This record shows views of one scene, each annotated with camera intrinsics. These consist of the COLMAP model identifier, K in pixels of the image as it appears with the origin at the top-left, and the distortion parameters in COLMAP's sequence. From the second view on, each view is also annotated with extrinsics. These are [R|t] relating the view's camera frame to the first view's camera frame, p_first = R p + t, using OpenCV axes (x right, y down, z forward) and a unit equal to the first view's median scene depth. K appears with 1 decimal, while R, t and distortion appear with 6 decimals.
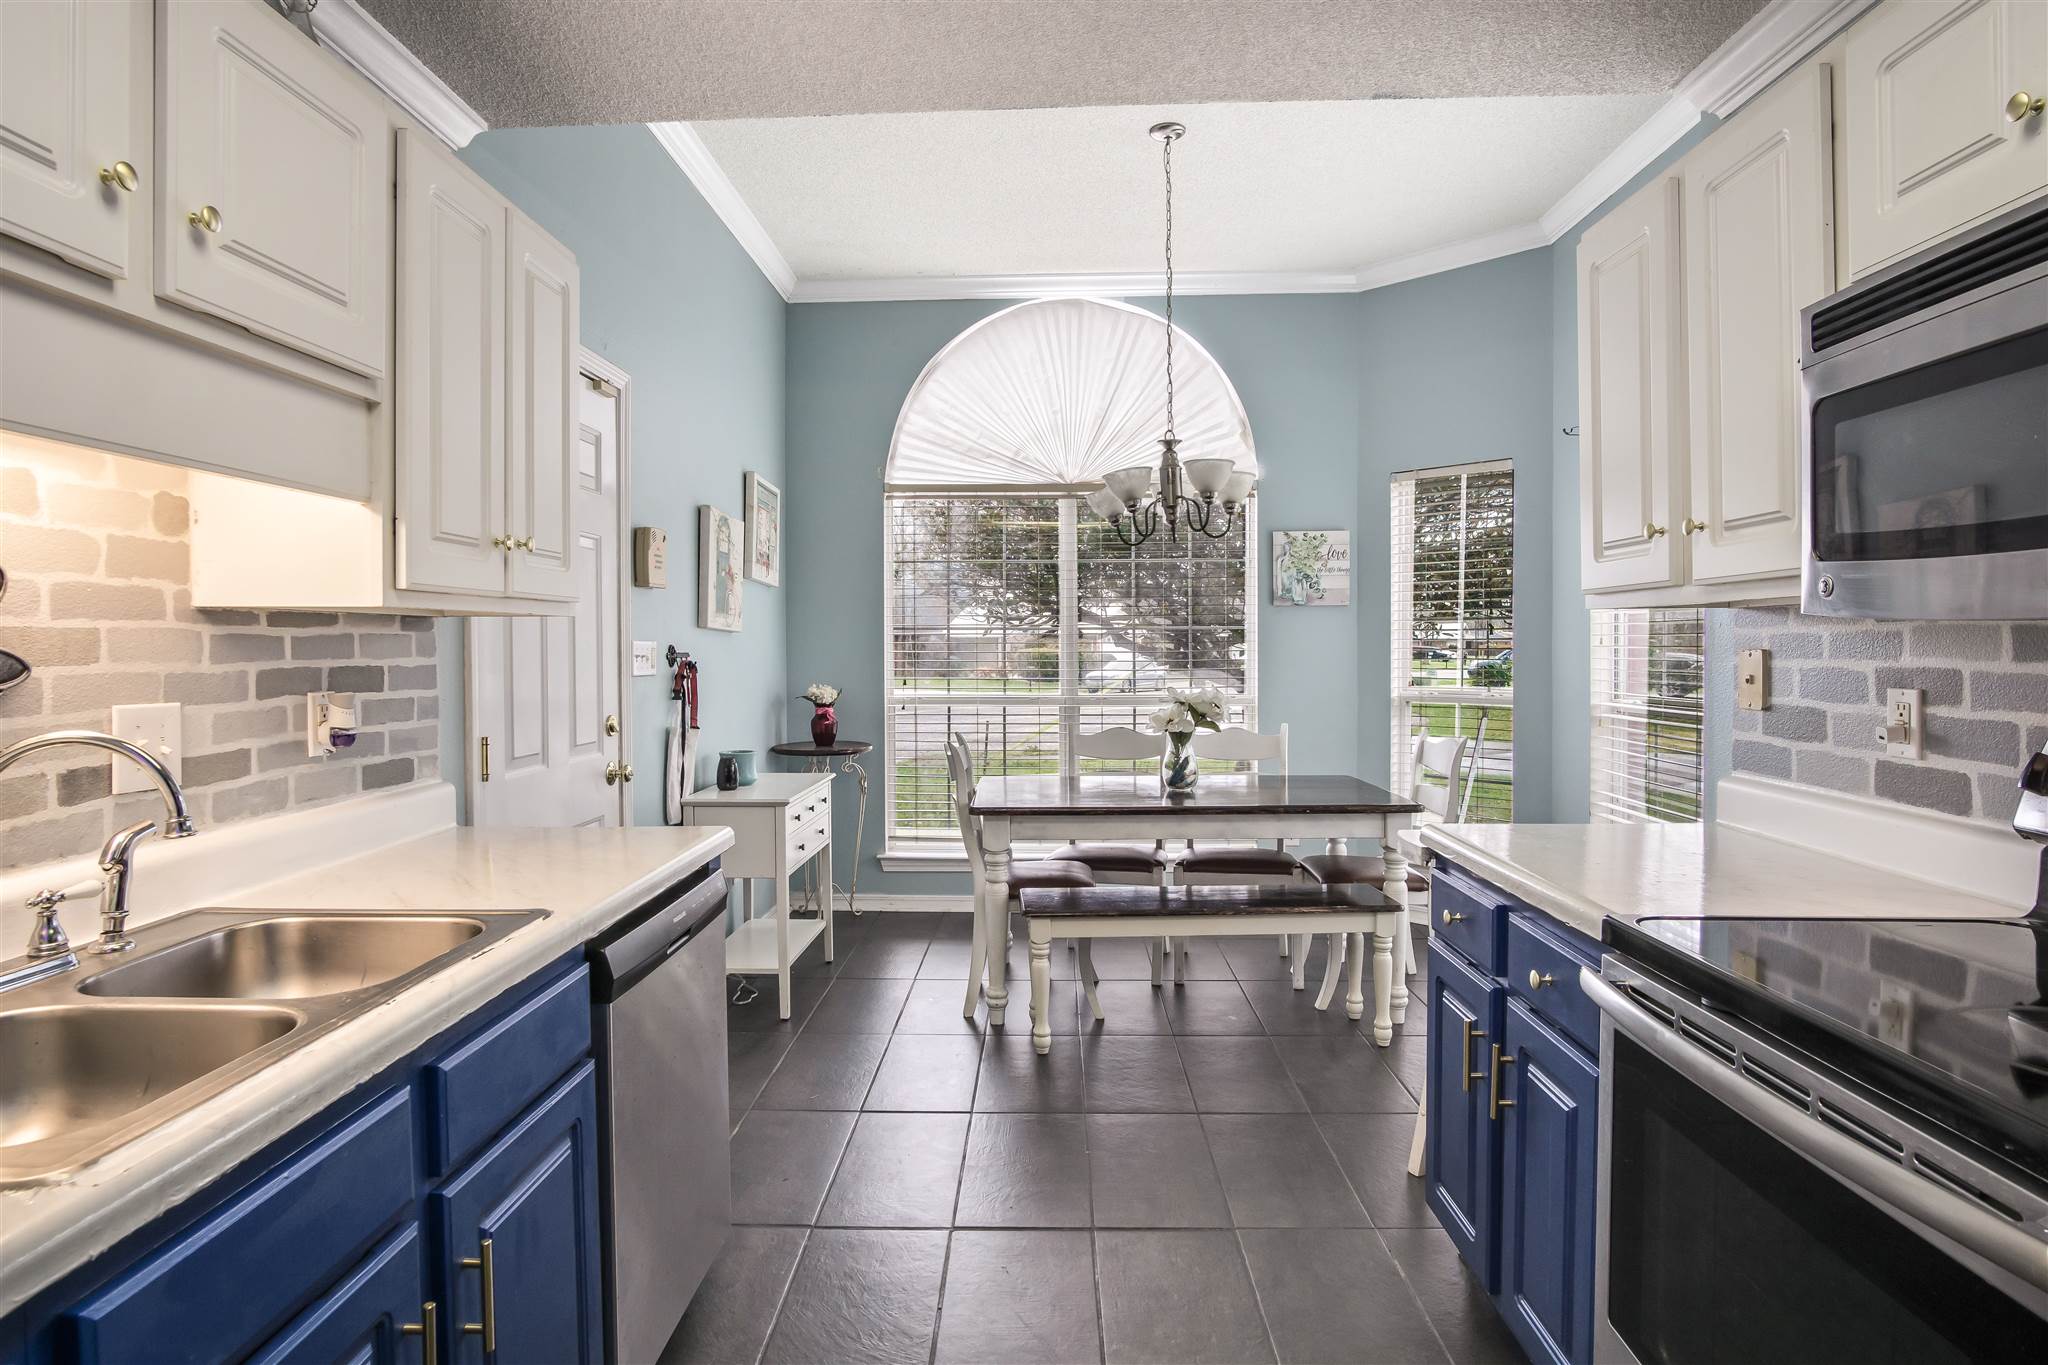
lens RADIAL K [[1109.5, 0, 1025.7], [0, 1109.5, 673.0], [0, 0, 1]] dist [-0.023610, 0.001286]
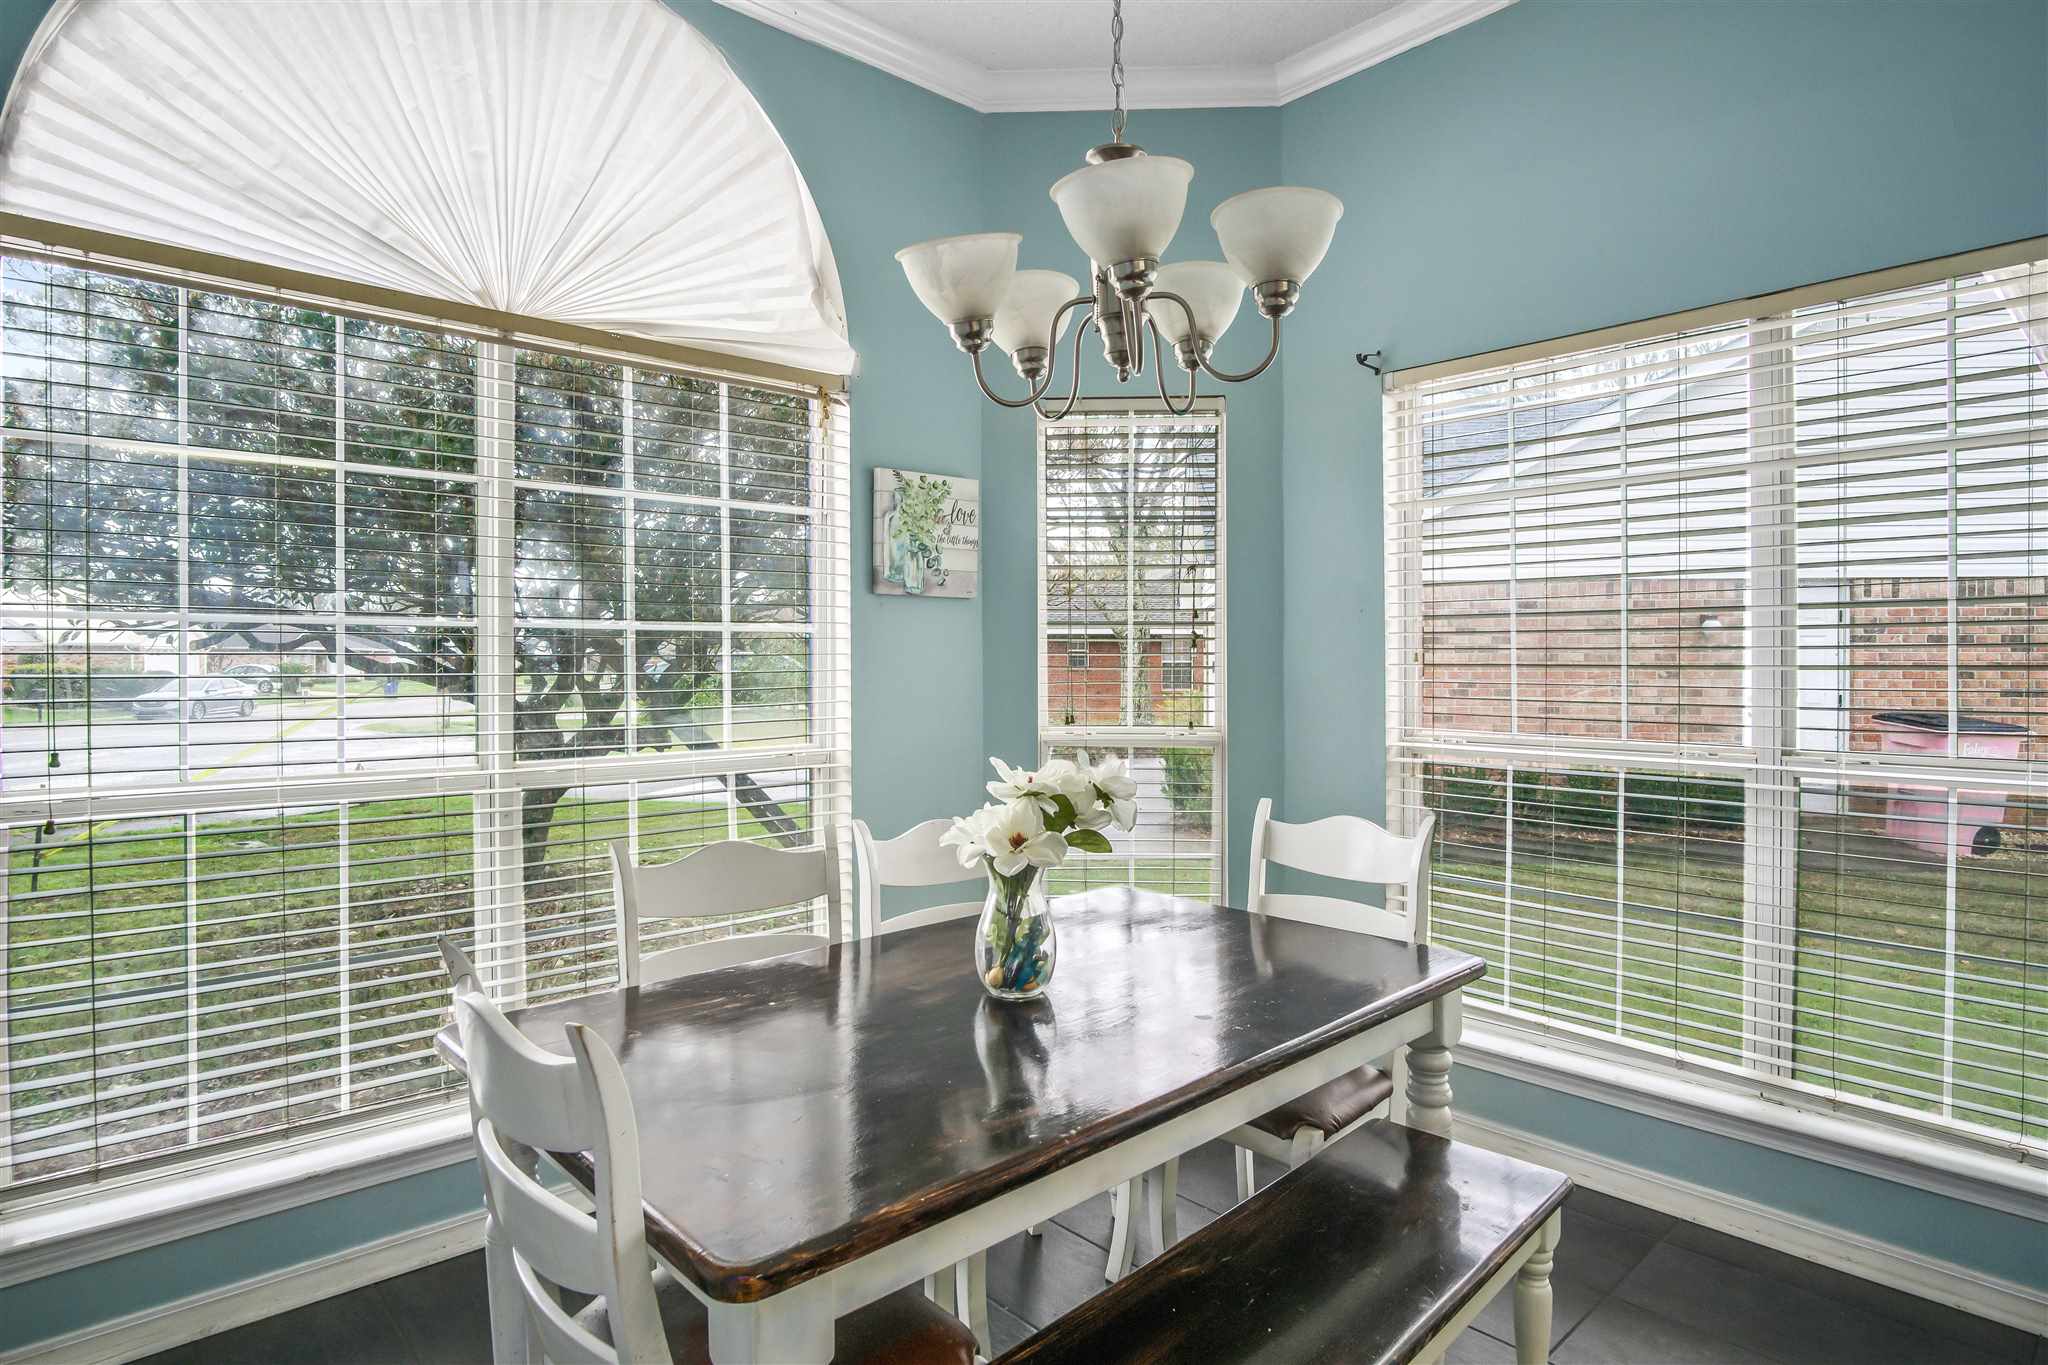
lens RADIAL K [[1109.5, 0, 1019.1], [0, 1109.5, 673.6], [0, 0, 1]] dist [-0.023610, 0.001286]
pose [[0.721600, -0.008111, 0.692263, -0.129277], [0.010980, 0.999940, 0.000271, -0.017438], [-0.692223, 0.007406, 0.721645, 0.517347]]
